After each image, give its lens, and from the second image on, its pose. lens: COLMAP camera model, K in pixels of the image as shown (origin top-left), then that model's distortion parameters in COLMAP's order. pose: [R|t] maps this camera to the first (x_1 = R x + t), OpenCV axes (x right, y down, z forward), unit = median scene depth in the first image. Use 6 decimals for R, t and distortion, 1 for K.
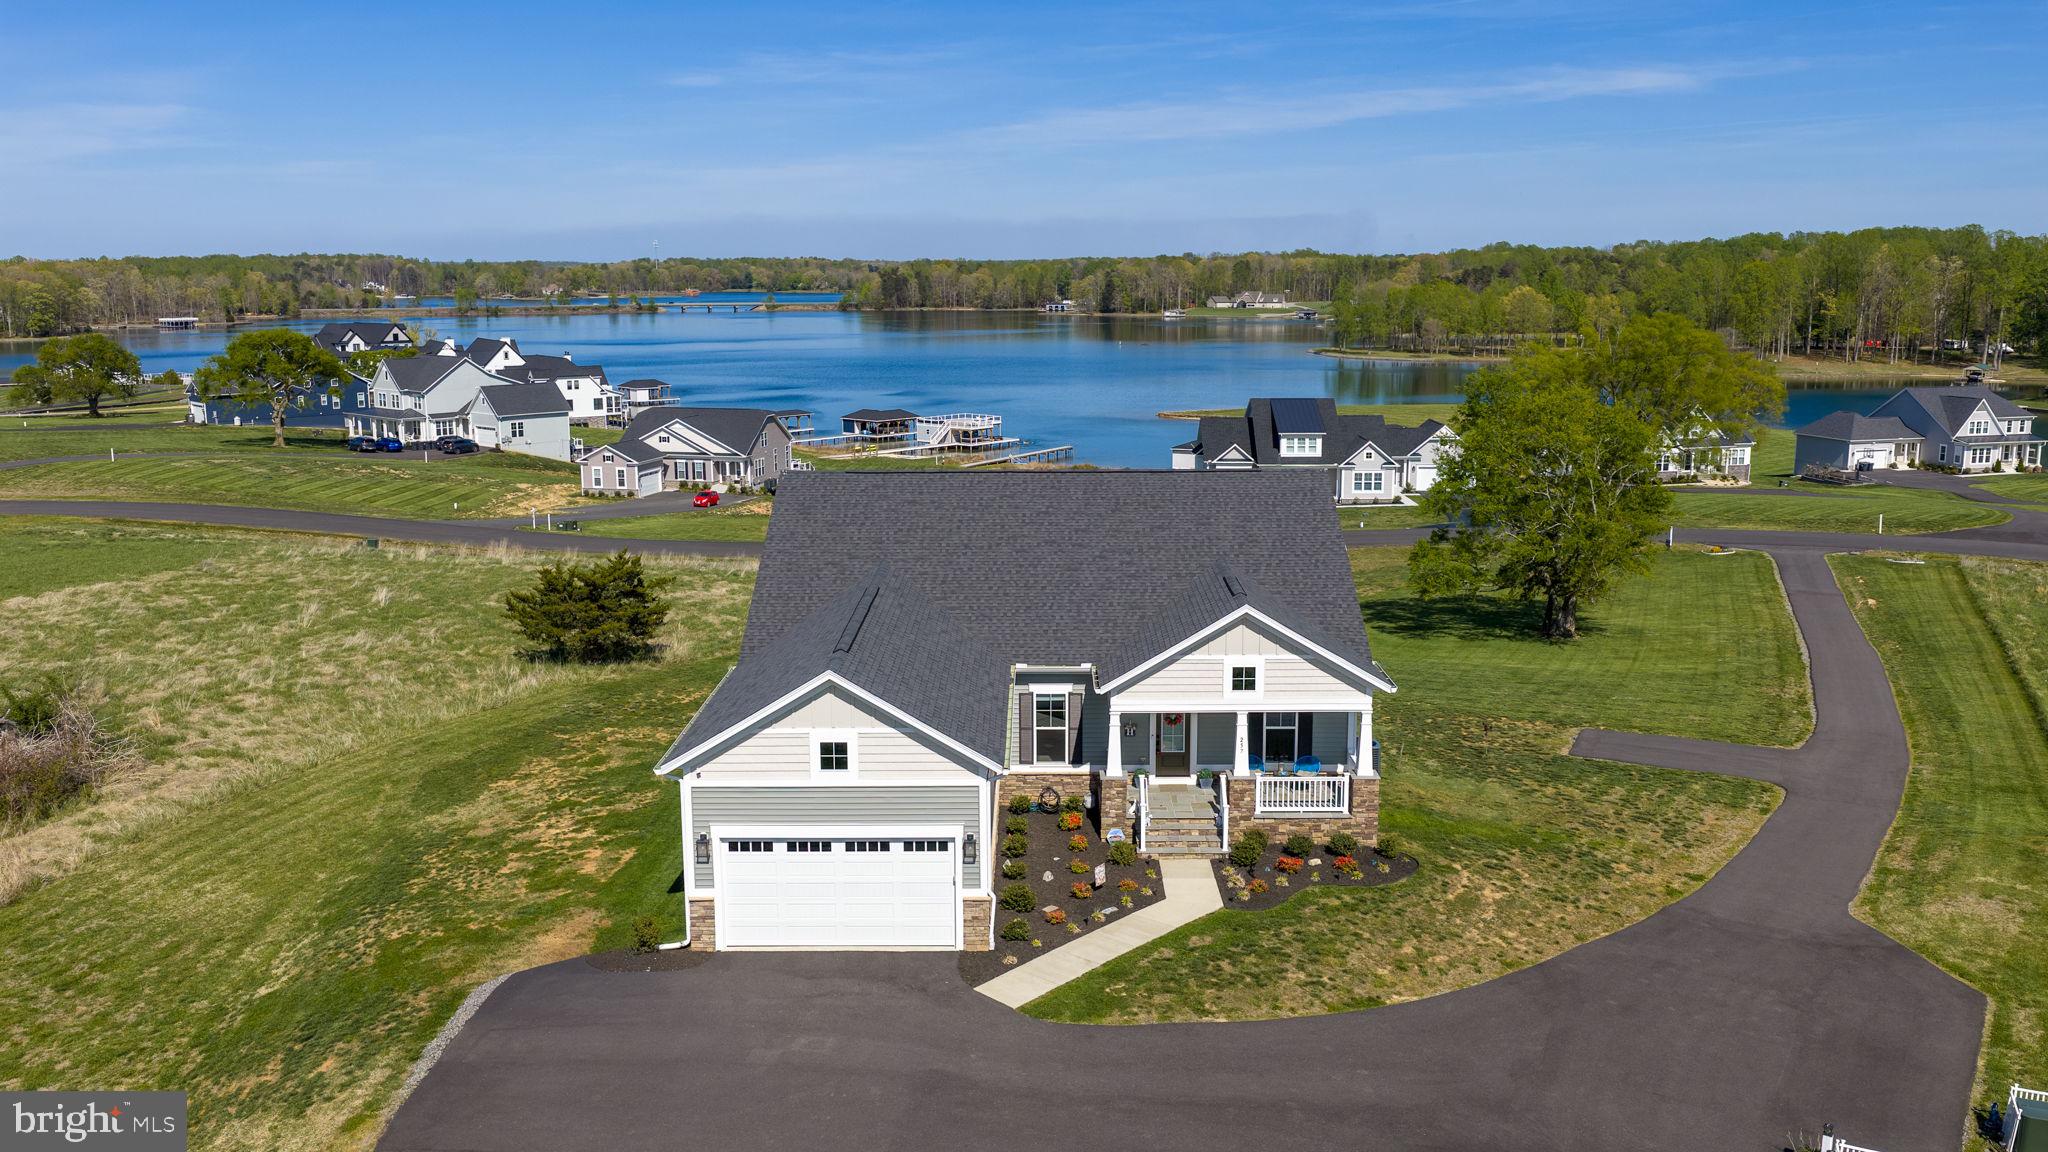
lens RADIAL K [[1694.4, 0, 1026.8], [0, 1694.4, 579.8], [0, 0, 1]] dist [0.028444, -0.062178]
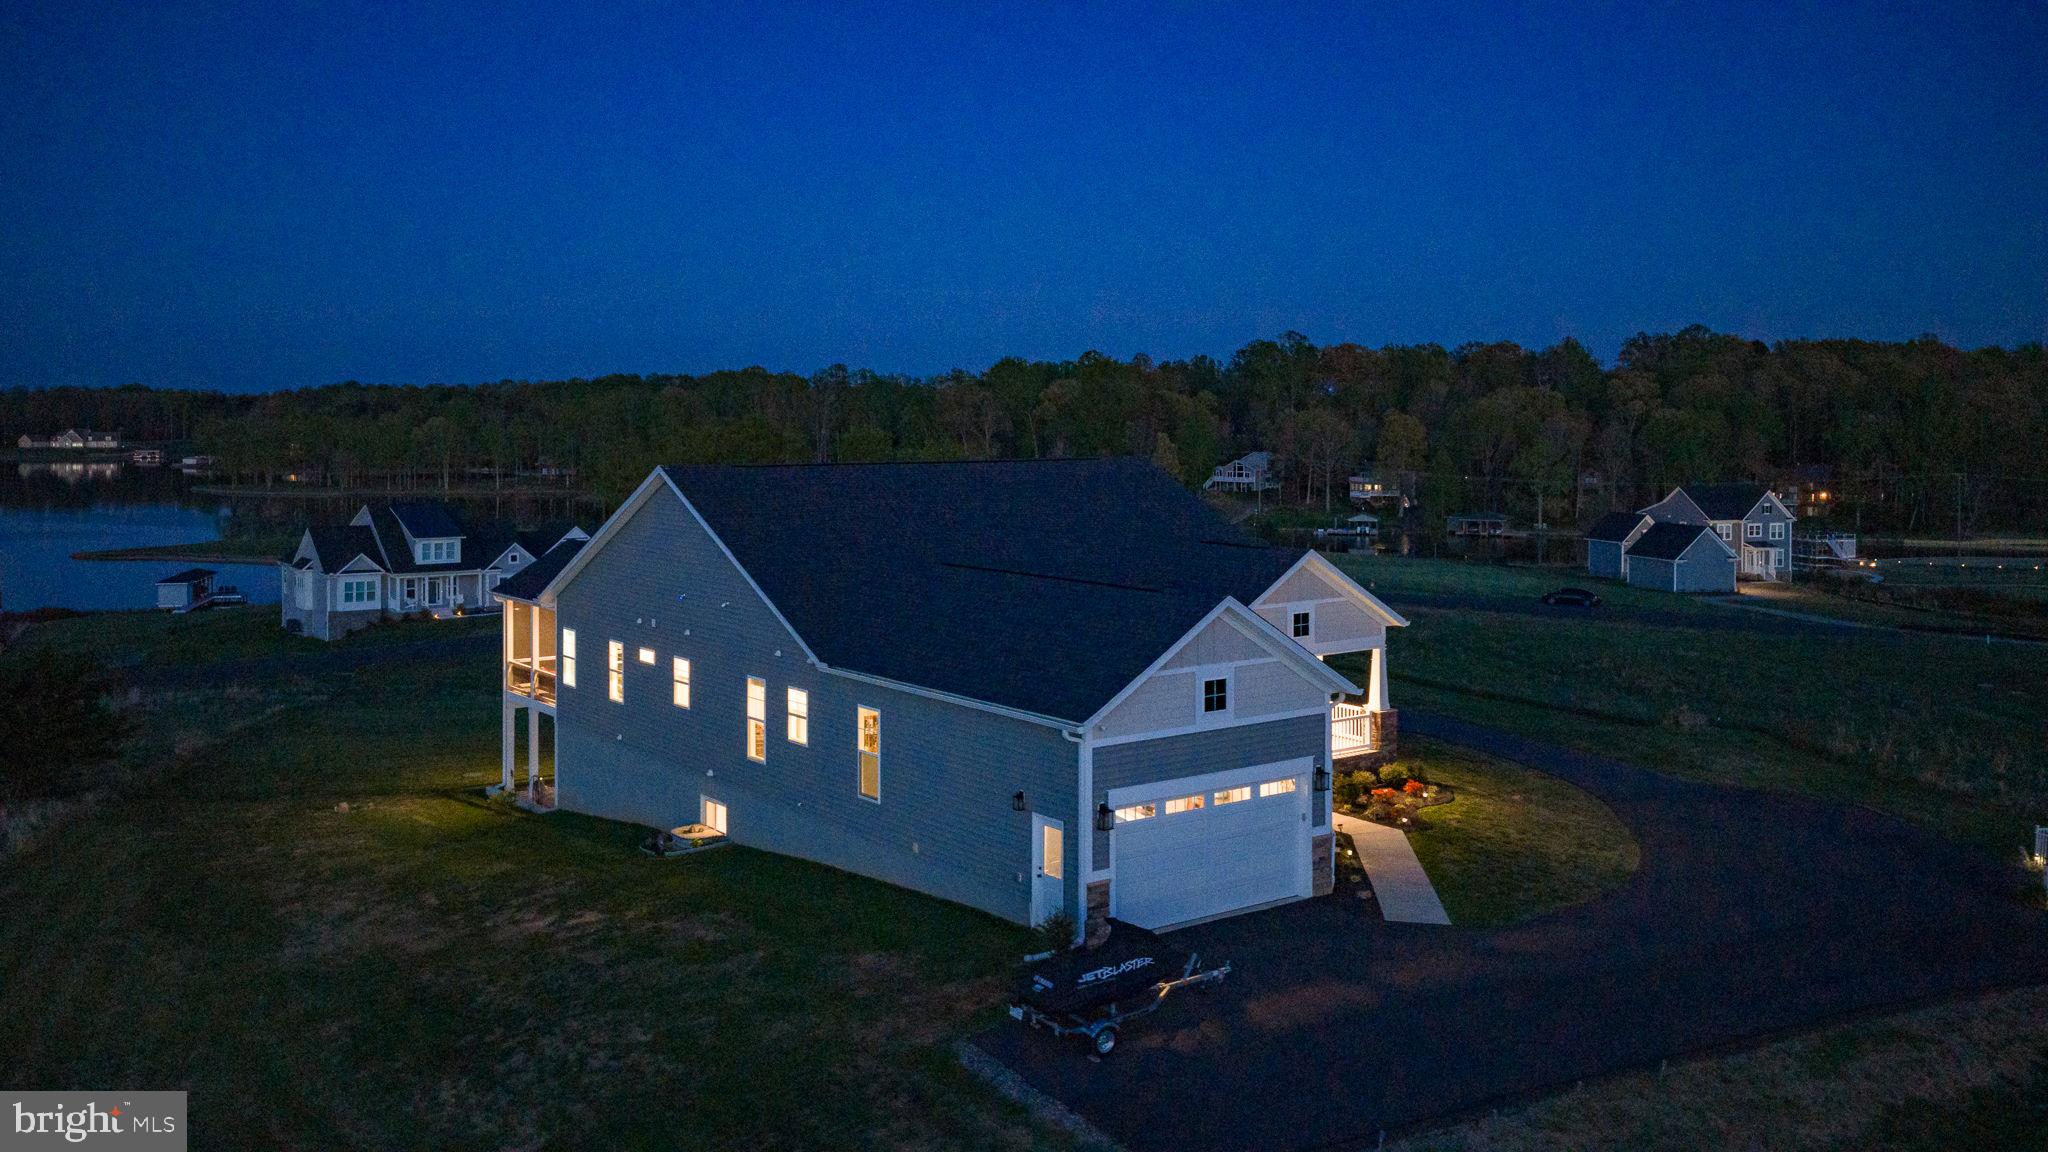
lens RADIAL K [[1727.0, 0, 1033.3], [0, 1727.0, 454.0], [0, 0, 1]] dist [0.012103, -0.016073]
pose [[0.789938, -0.009161, 0.613119, -0.139582], [0.105475, 0.987015, -0.121146, 0.014379], [-0.604048, 0.160367, 0.780646, 0.057823]]
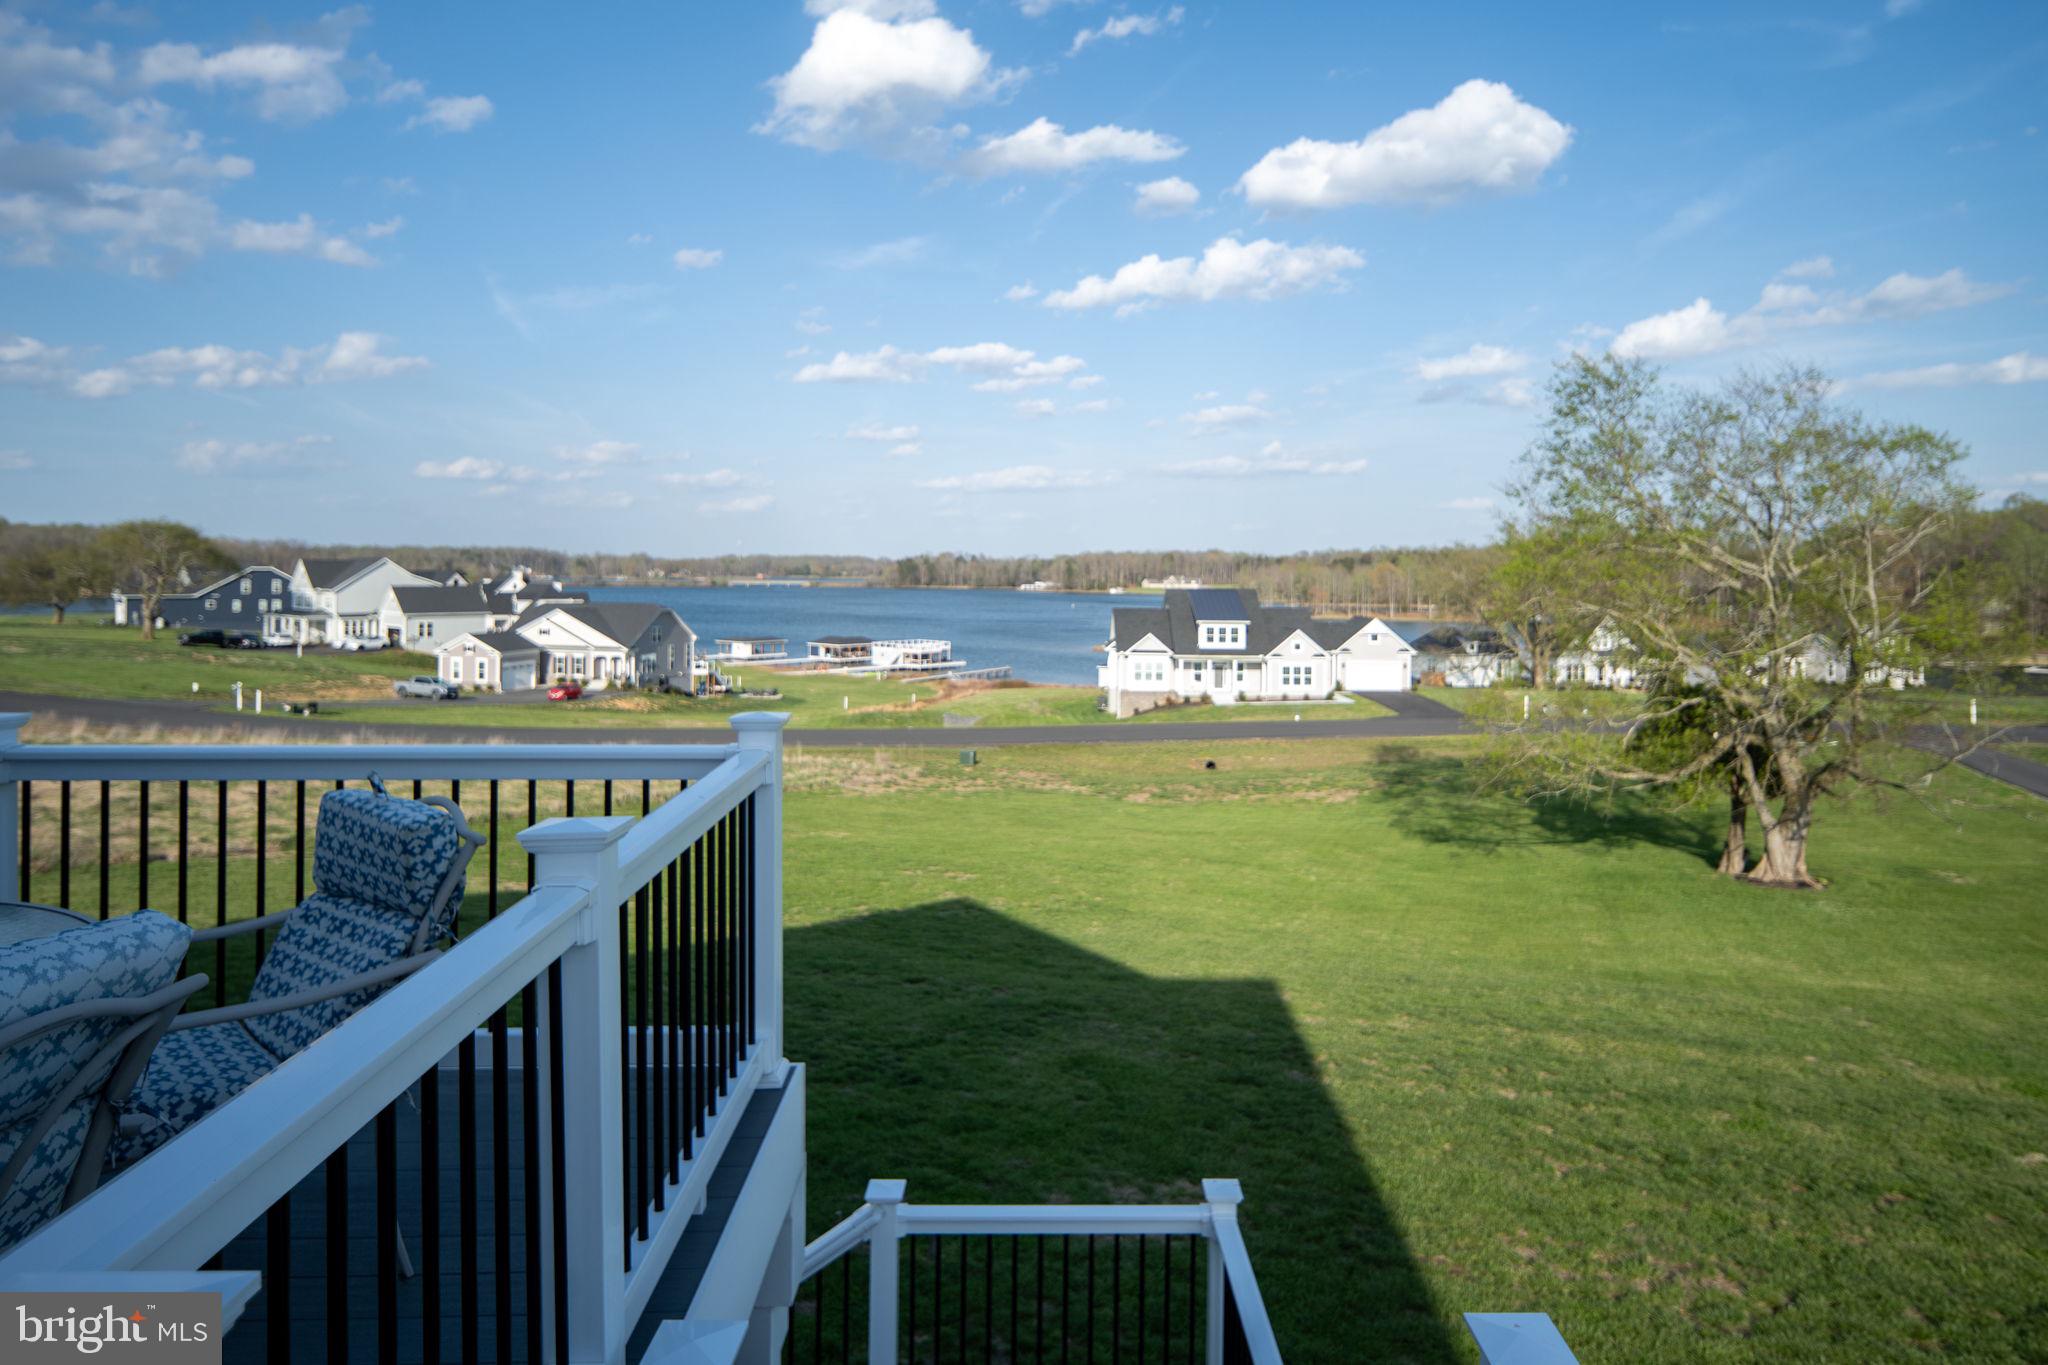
lens RADIAL K [[1223.8, 0, 1069.8], [0, 1223.8, 579.6], [0, 0, 1]] dist [-0.001266, 0.002274]
pose [[0.998956, 0.013246, 0.043721, 0.046030], [-0.005441, 0.984726, -0.174028, 0.004655], [-0.045358, 0.173608, 0.983770, 0.317697]]
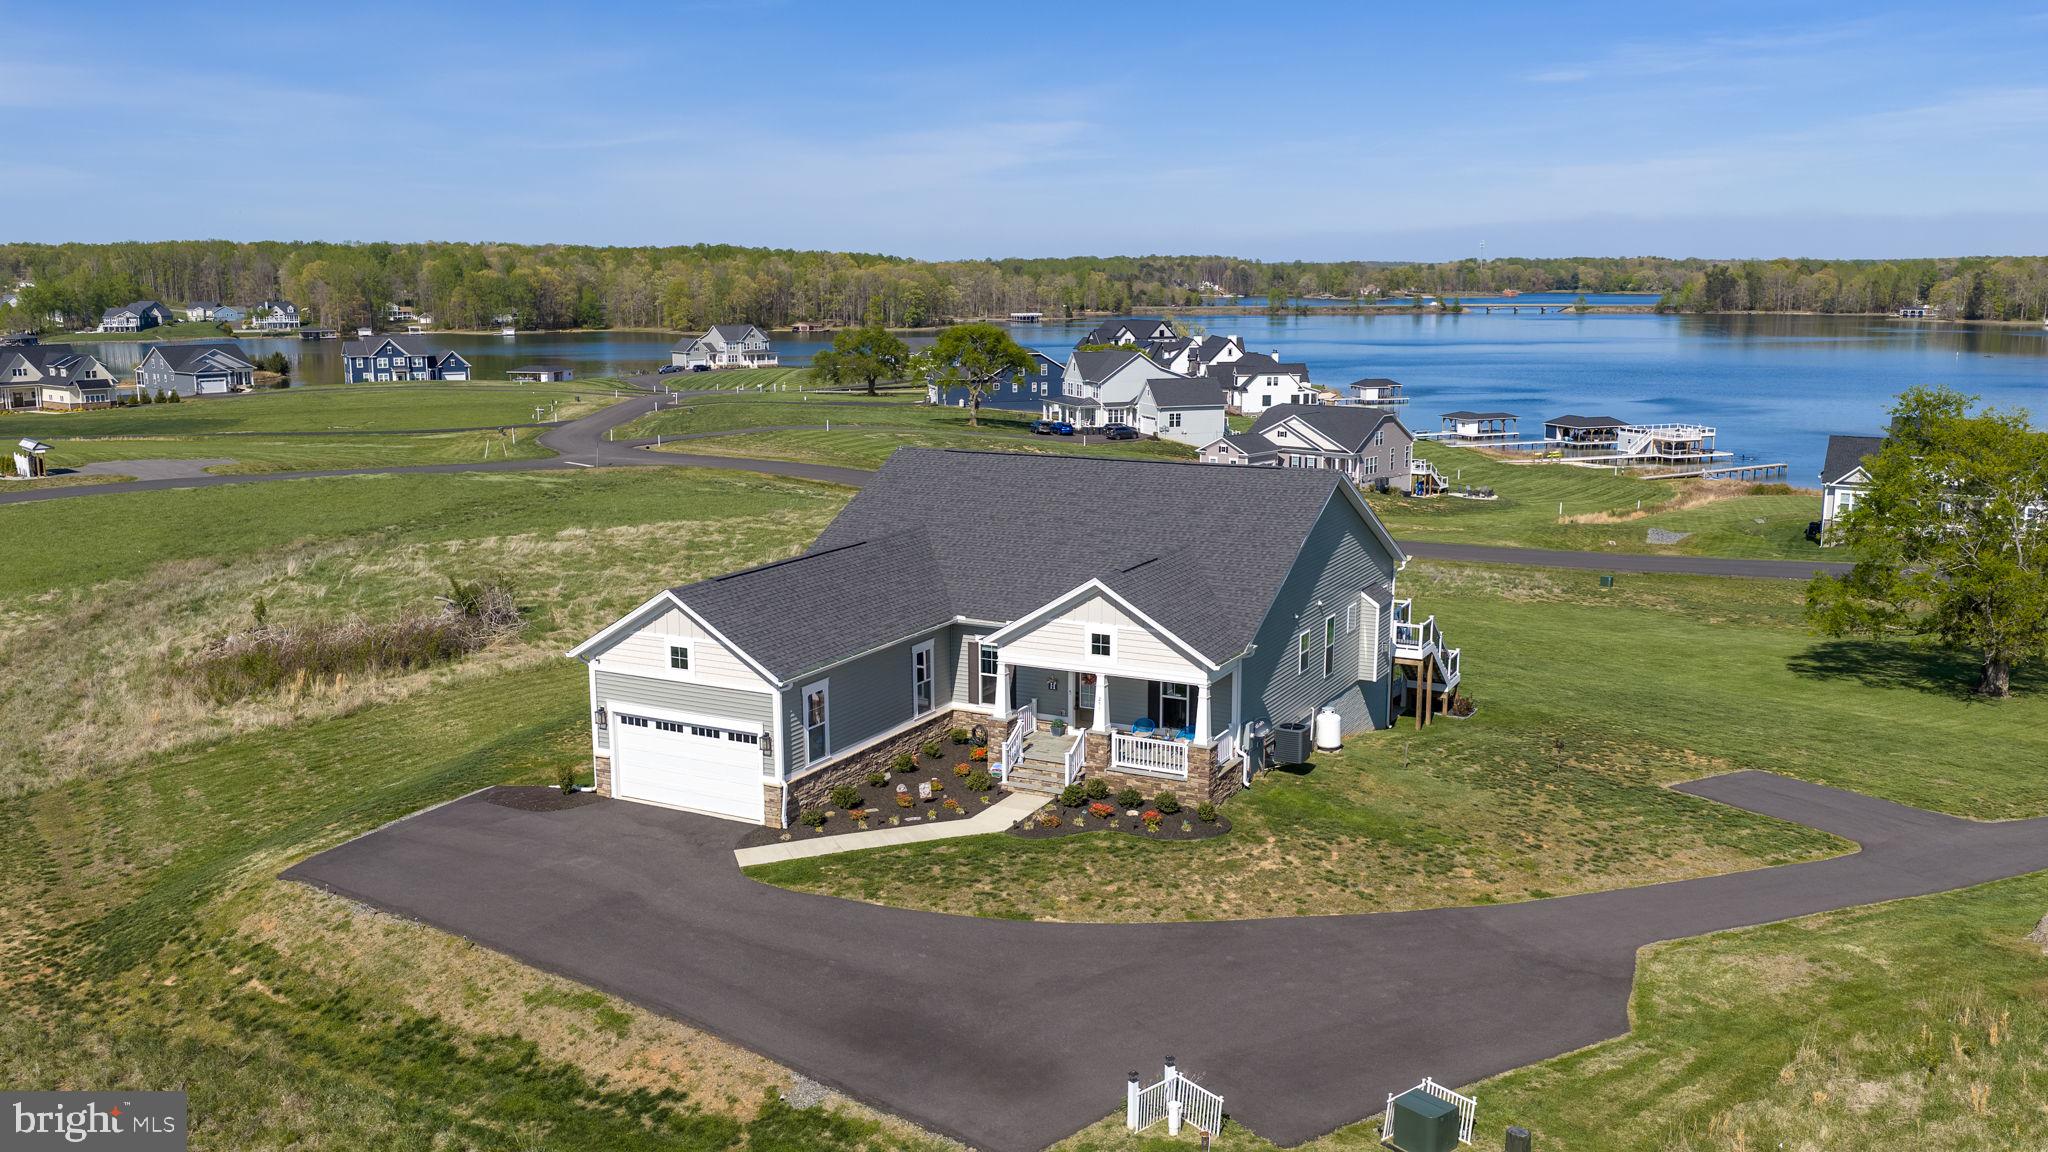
lens RADIAL K [[1694.4, 0, 1026.8], [0, 1694.4, 579.8], [0, 0, 1]] dist [0.028444, -0.062178]
pose [[0.887708, 0.084139, -0.452654, 0.128955], [-0.084166, 0.996249, 0.020121, -0.000660], [0.452649, 0.020236, 0.891459, -0.006090]]
